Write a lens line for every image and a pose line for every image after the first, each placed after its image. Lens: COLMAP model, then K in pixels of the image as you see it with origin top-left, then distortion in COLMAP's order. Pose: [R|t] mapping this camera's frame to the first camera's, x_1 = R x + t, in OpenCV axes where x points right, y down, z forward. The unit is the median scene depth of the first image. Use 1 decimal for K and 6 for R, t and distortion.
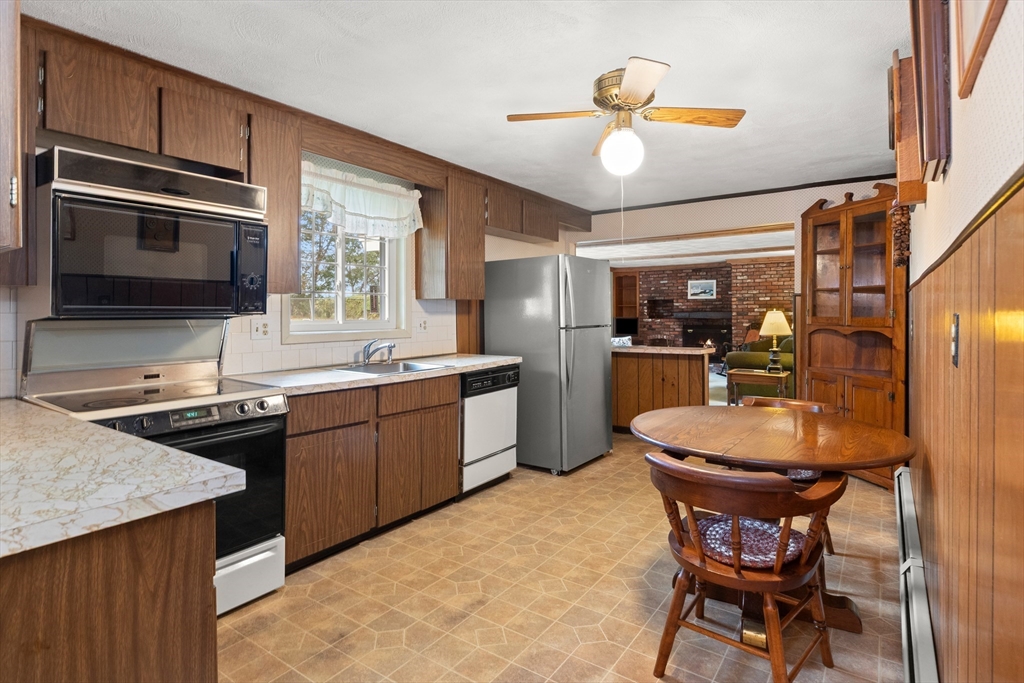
lens RADIAL K [[523.7, 0, 518.5], [0, 523.7, 309.0], [0, 0, 1]] dist [-0.002293, 0.000522]
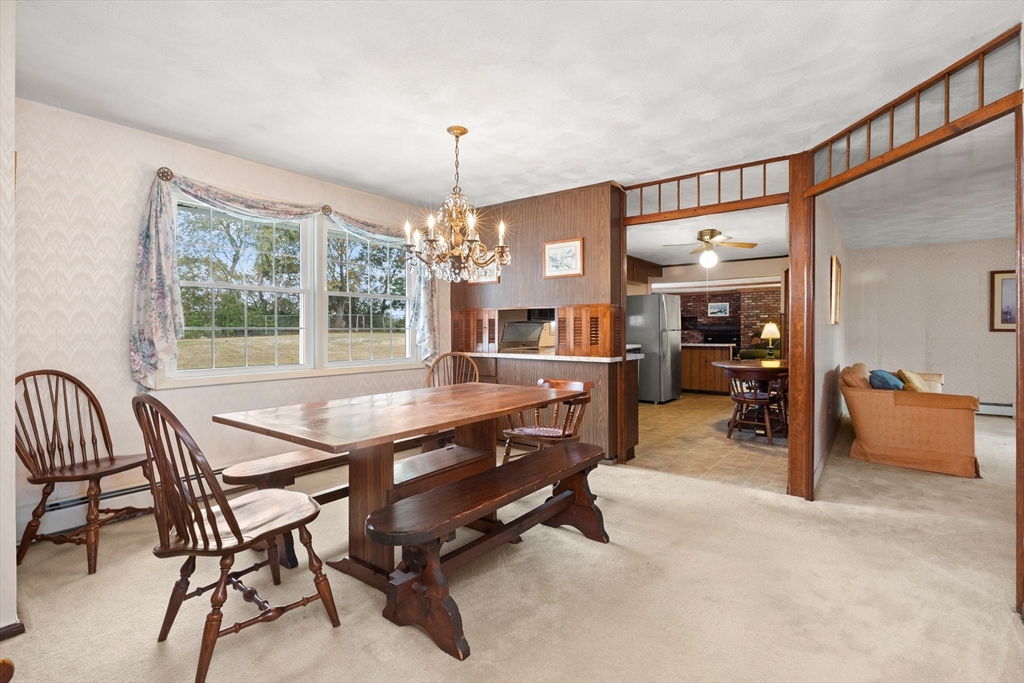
lens RADIAL K [[479.8, 0, 515.8], [0, 479.8, 331.1], [0, 0, 1]] dist [-0.002143, 0.000171]
pose [[0.999266, 0.001652, -0.038265, -0.141690], [-0.001244, 0.999942, 0.010690, 0.007173], [0.038280, -0.010635, 0.999210, -0.301417]]
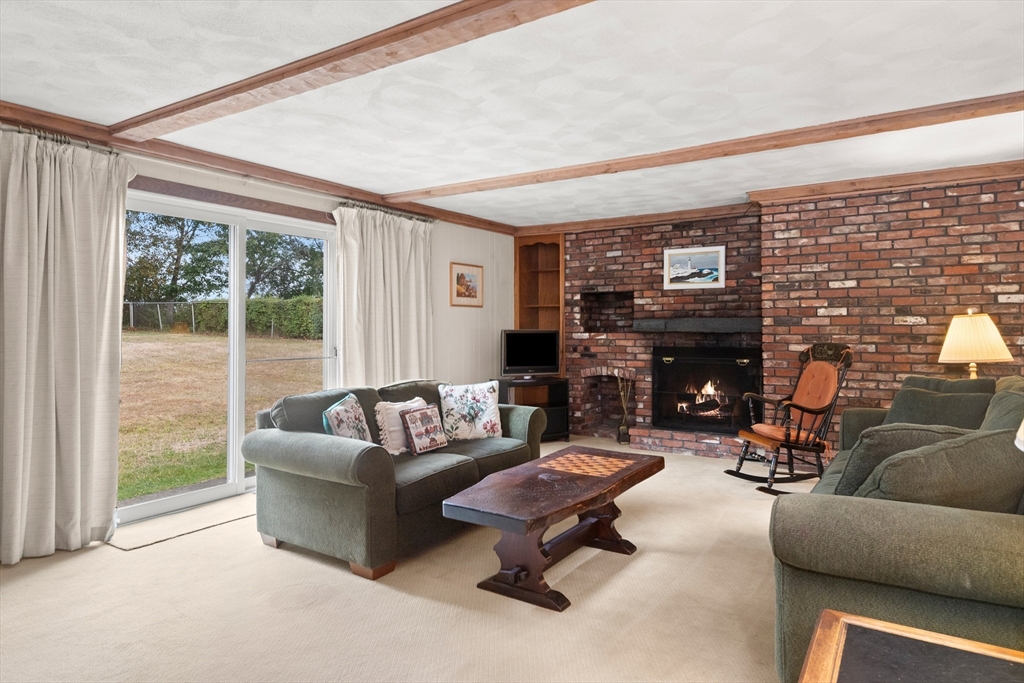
lens RADIAL K [[627.2, 0, 507.7], [0, 627.2, 312.1], [0, 0, 1]] dist [-0.001302, -0.000146]
pose [[0.999715, 0.001055, 0.023851, 0.177080], [-0.000755, 0.999921, -0.012560, 0.007416], [-0.023863, 0.012538, 0.999637, 0.464747]]
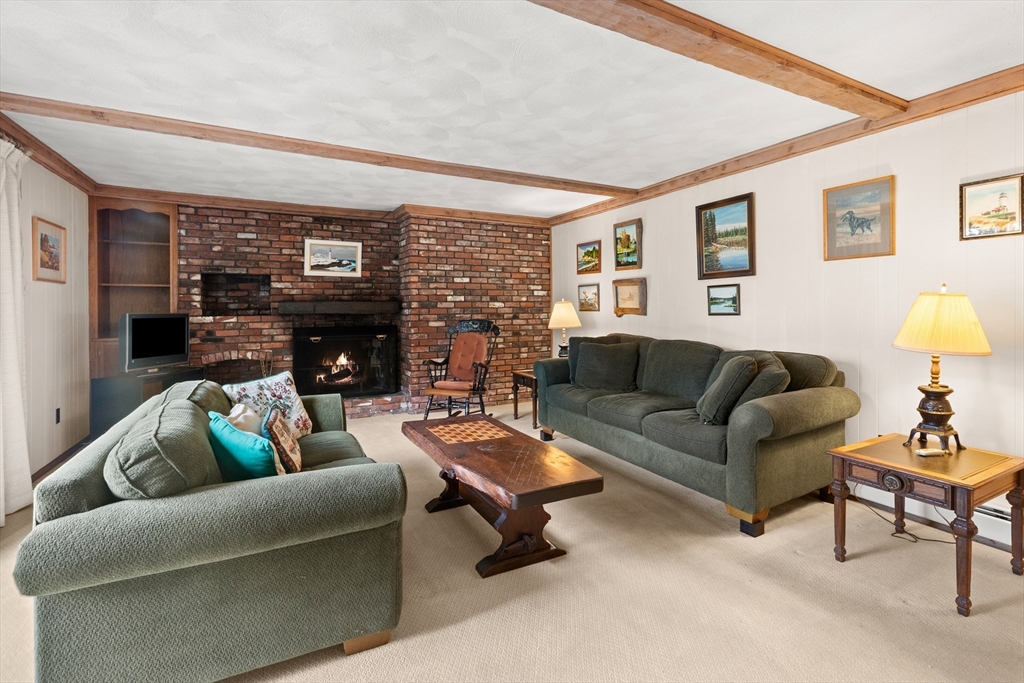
lens RADIAL K [[471.2, 0, 523.4], [0, 471.2, 306.3], [0, 0, 1]] dist [0.001956, 0.000159]
pose [[0.445075, 0.004961, 0.895480, 0.015408], [-0.006006, 0.999979, -0.002555, 0.010227], [-0.895473, -0.004241, 0.445095, 0.622803]]
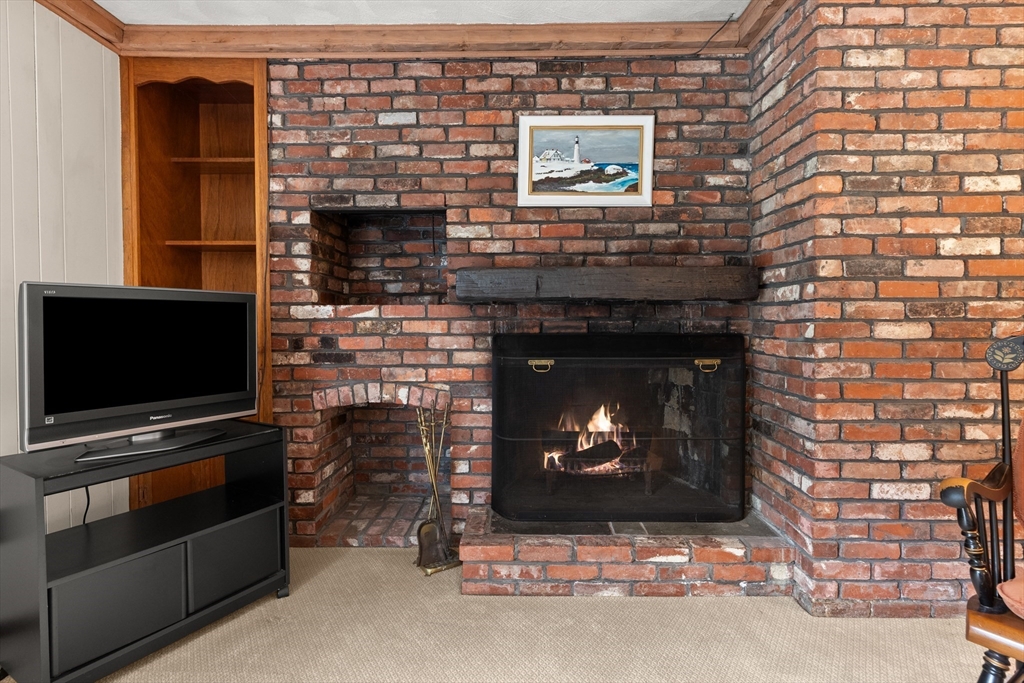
lens RADIAL K [[499.4, 0, 516.7], [0, 499.4, 329.0], [0, 0, 1]] dist [-0.004794, -0.000021]
pose [[0.826590, -0.012335, 0.562670, 0.216350], [-0.006626, 0.999477, 0.031645, 0.022593], [-0.562766, -0.029886, 0.826076, 0.850495]]
